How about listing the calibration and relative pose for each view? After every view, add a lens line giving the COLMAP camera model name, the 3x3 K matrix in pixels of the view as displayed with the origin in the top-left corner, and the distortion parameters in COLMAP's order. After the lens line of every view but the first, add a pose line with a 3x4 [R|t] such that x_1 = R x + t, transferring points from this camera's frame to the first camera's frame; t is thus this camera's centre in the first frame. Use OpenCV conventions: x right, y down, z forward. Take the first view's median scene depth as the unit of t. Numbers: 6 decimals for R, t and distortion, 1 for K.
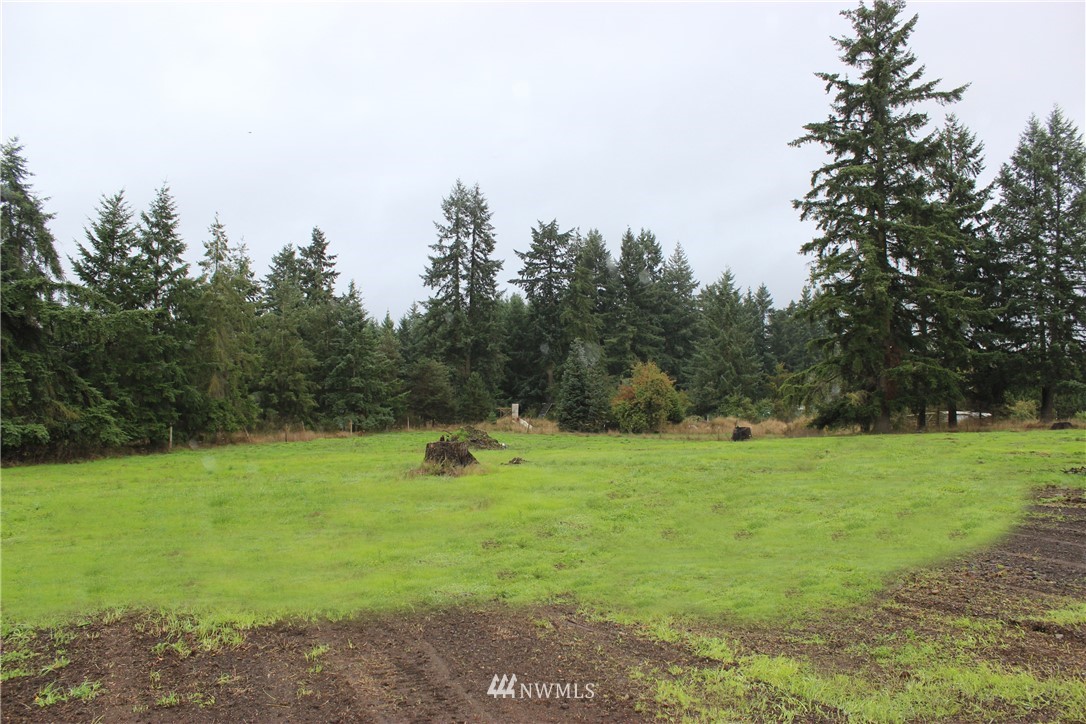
lens RADIAL K [[896.6, 0, 543.0], [0, 896.6, 362.0], [0, 0, 1]] dist [-0.154775, 0.118511]
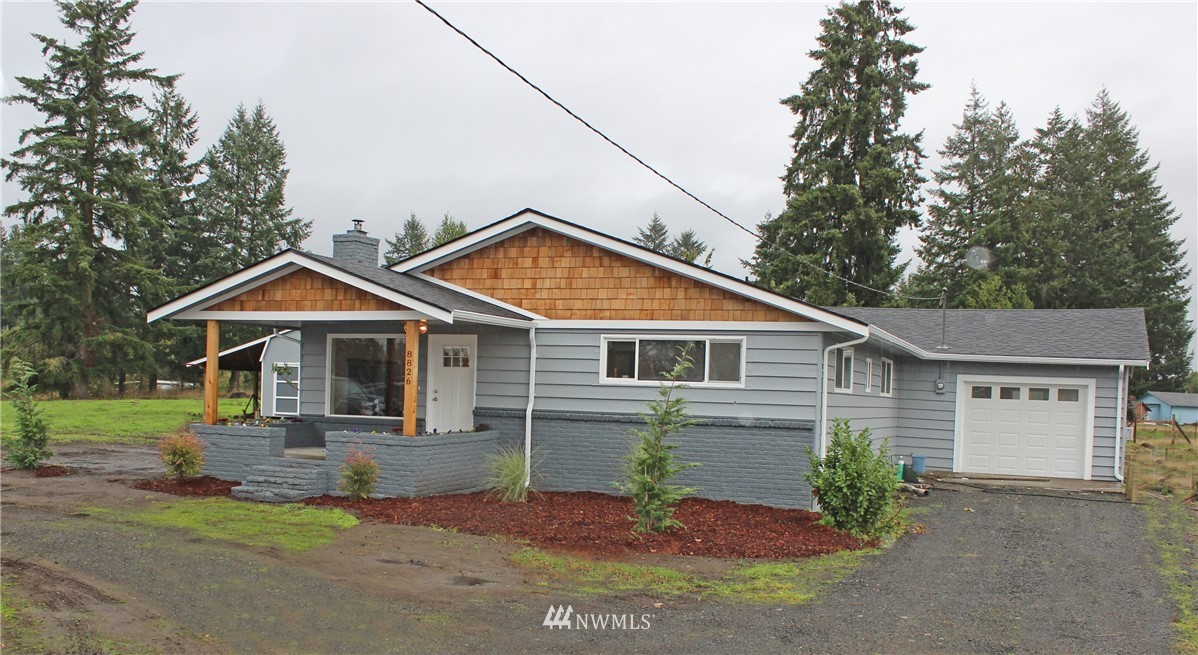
lens RADIAL K [[1169.8, 0, 541.7], [0, 1169.8, 429.8], [0, 0, 1]] dist [-0.158920, 0.137644]
pose [[0.737277, -0.003131, 0.675584, -0.115341], [-0.064766, 0.995056, 0.075292, -0.018507], [-0.672479, -0.099266, 0.733429, -0.336924]]
